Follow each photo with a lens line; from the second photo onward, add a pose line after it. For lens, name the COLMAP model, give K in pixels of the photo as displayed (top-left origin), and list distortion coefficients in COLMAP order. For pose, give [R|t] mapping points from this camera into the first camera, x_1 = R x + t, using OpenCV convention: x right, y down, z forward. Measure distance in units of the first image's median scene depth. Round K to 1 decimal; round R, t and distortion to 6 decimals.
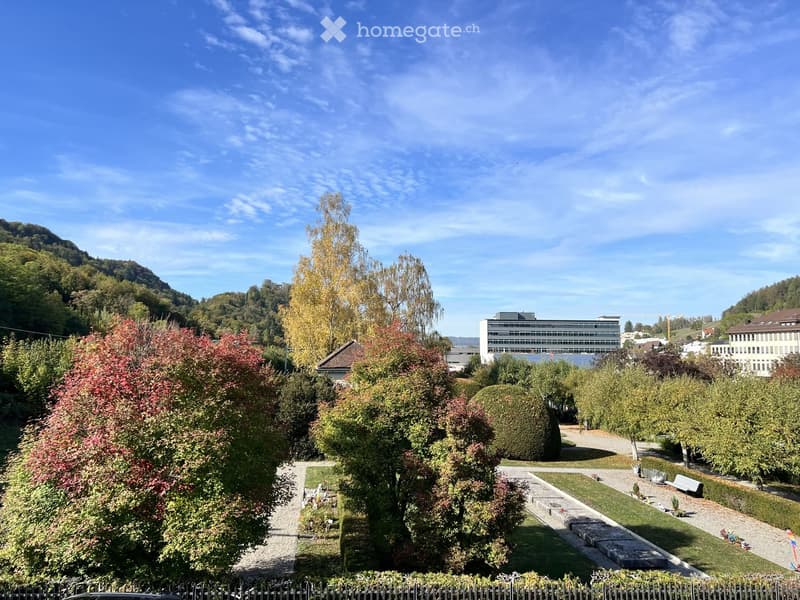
lens RADIAL K [[590.2, 0, 400.0], [0, 590.2, 300.0], [0, 0, 1]] dist [0.041377, -0.073264]
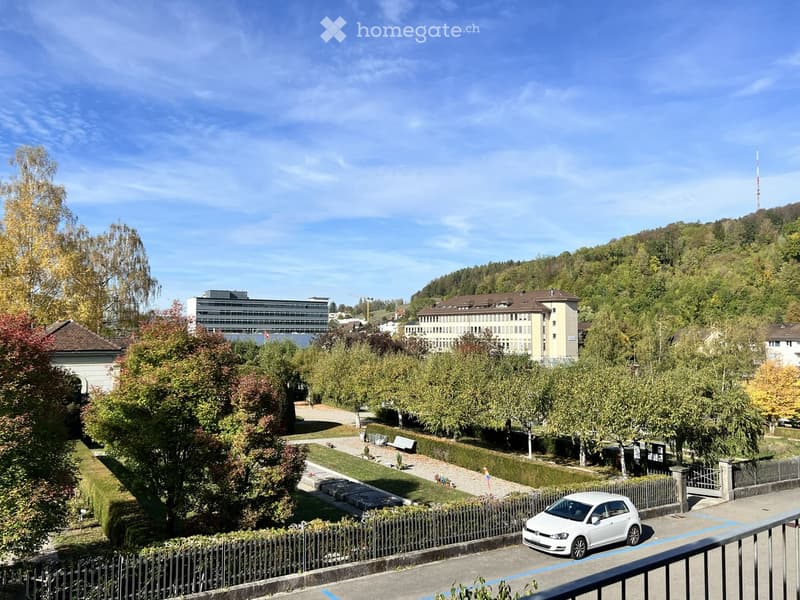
lens RADIAL K [[638.8, 0, 400.0], [0, 638.8, 300.0], [0, 0, 1]] dist [0.003078, -0.081474]
pose [[0.874176, 0.022637, 0.485081, -0.140313], [-0.041354, 0.998754, 0.027918, -0.010701], [-0.483845, -0.044465, 0.874023, -0.093077]]
